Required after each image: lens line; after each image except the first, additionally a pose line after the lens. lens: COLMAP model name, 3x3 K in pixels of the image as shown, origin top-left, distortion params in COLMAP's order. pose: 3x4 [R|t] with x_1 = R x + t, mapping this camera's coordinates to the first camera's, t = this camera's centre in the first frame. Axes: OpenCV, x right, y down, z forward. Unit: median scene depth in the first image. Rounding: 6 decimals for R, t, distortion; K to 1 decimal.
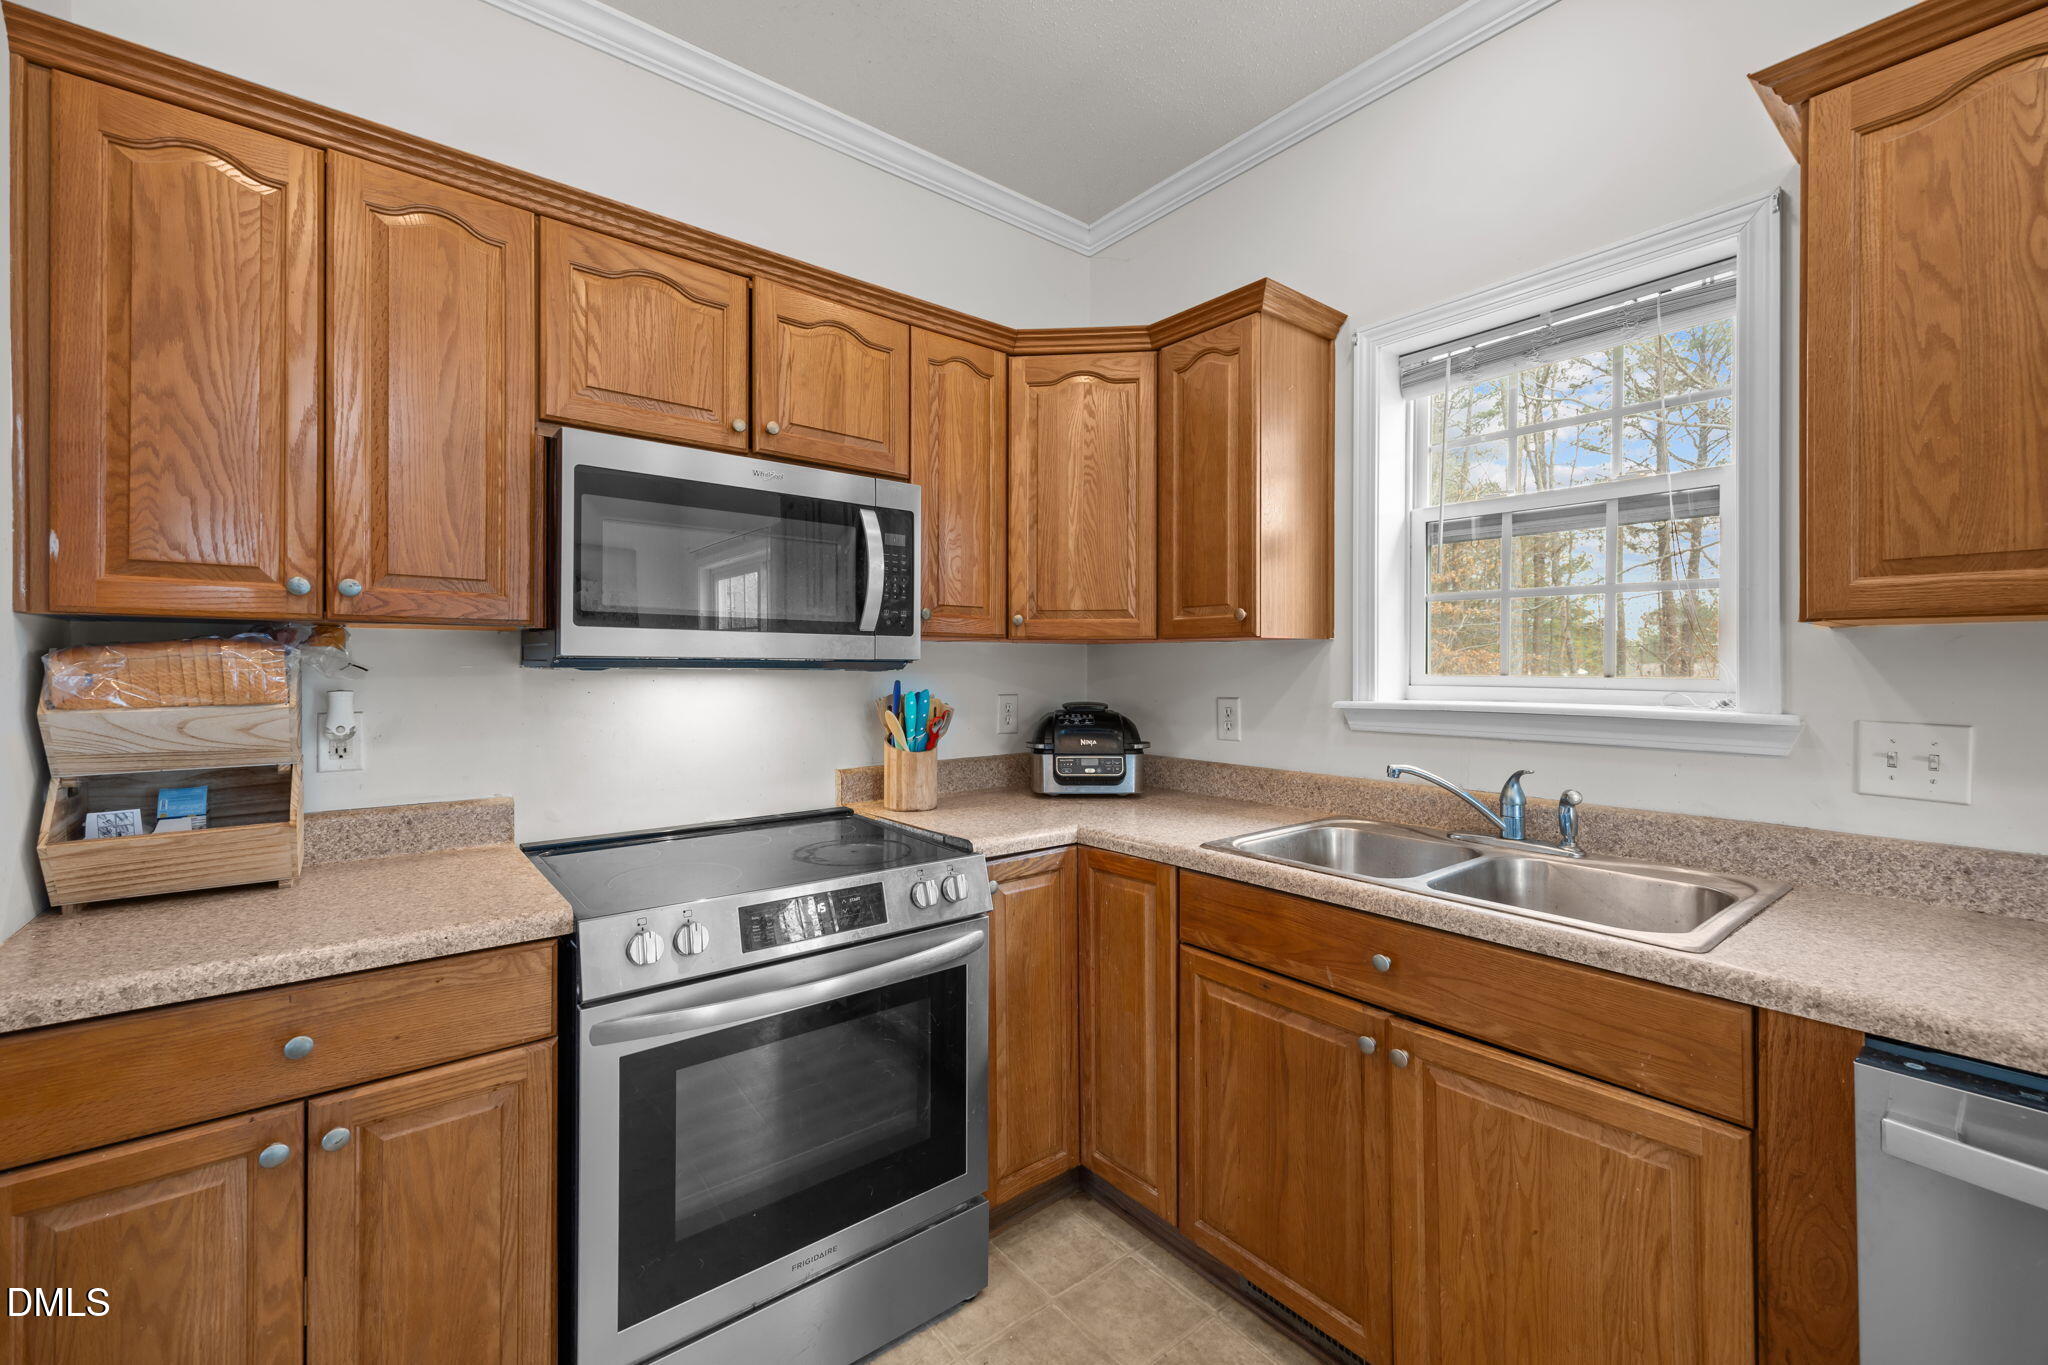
lens RADIAL K [[845.4, 0, 1011.8], [0, 845.4, 667.2], [0, 0, 1]] dist [0.010168, -0.000931]
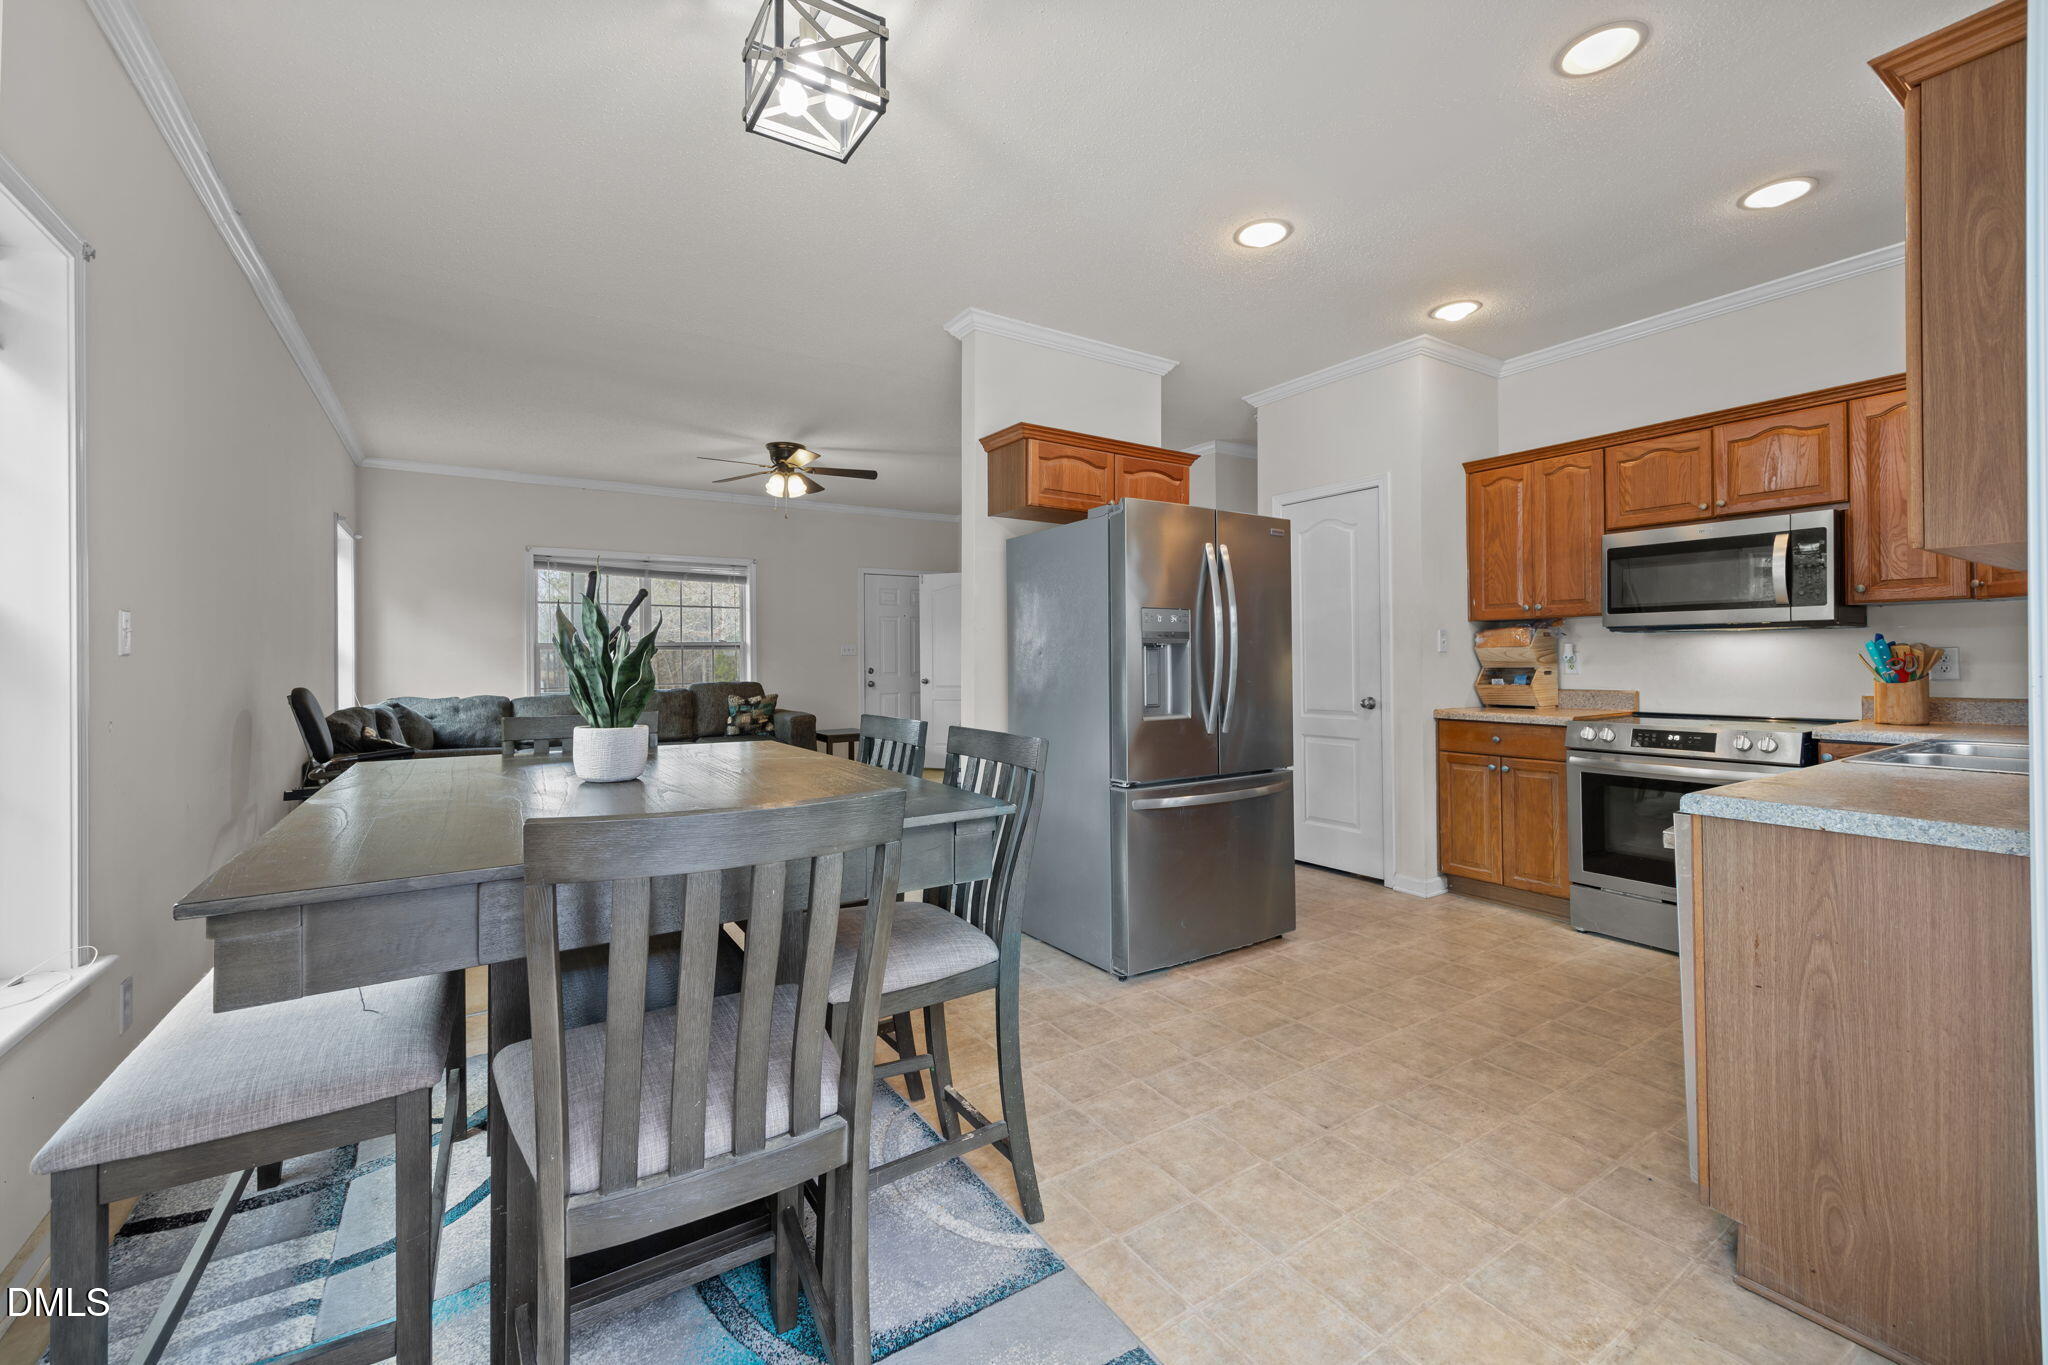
lens RADIAL K [[845.4, 0, 1015.2], [0, 845.4, 653.2], [0, 0, 1]] dist [0.010168, -0.000931]
pose [[-0.104589, -0.007063, -0.994490, 2.052287], [0.011137, 0.999904, -0.008273, 0.062506], [0.994453, -0.011941, -0.104500, -0.444893]]
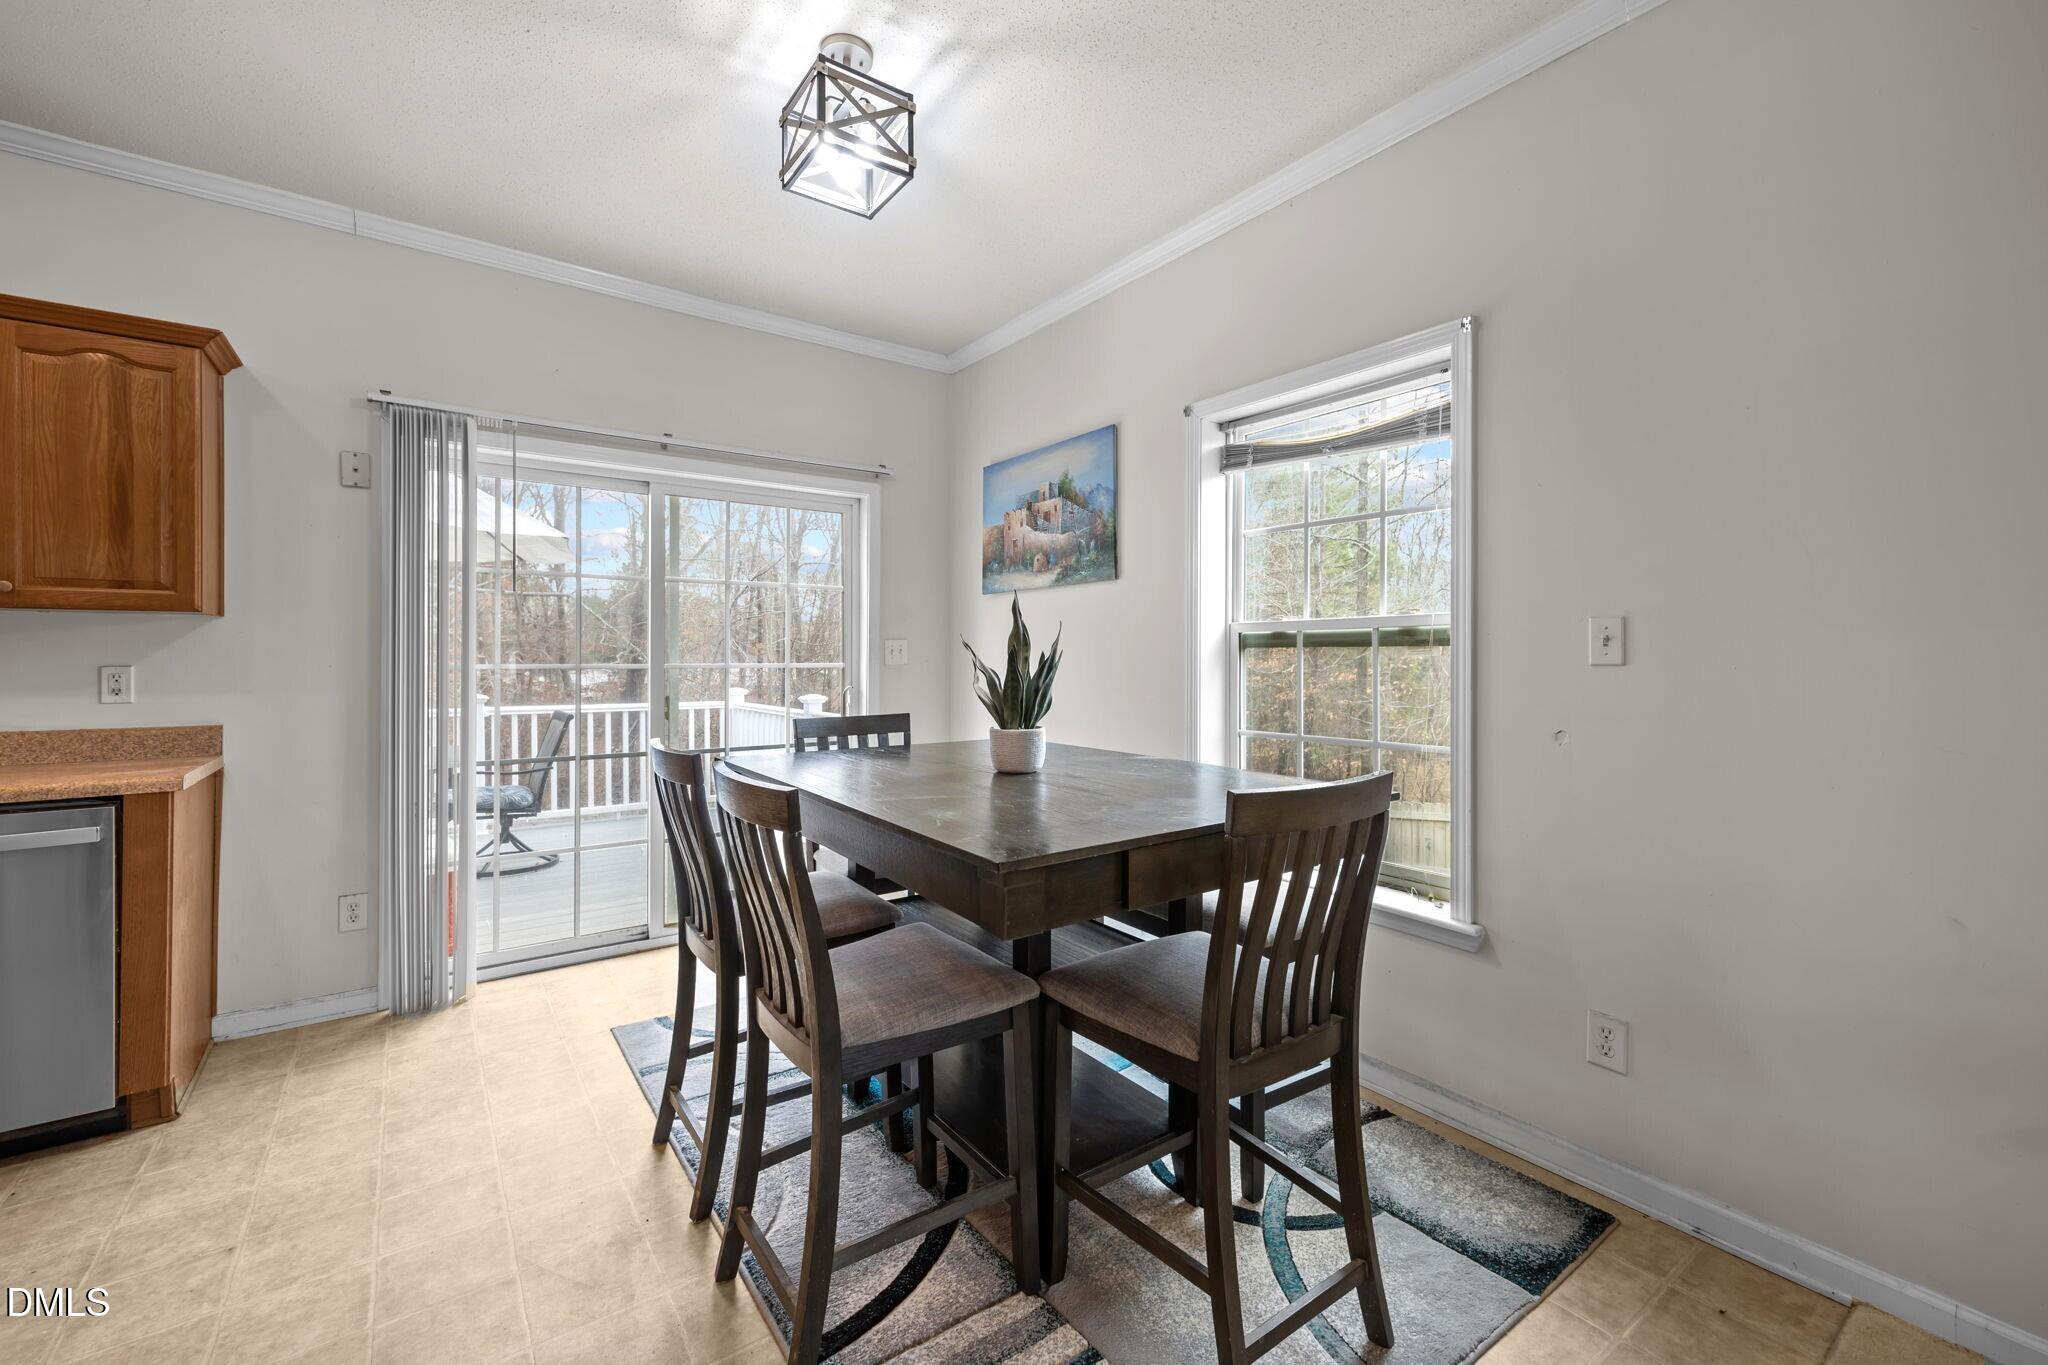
lens RADIAL K [[845.4, 0, 1036.9], [0, 845.4, 660.7], [0, 0, 1]] dist [0.010168, -0.000931]
pose [[0.031705, -0.006262, 0.999478, -0.451766], [-0.005128, 0.999966, 0.006428, 0.028188], [-0.999484, -0.005330, 0.031671, -1.194926]]
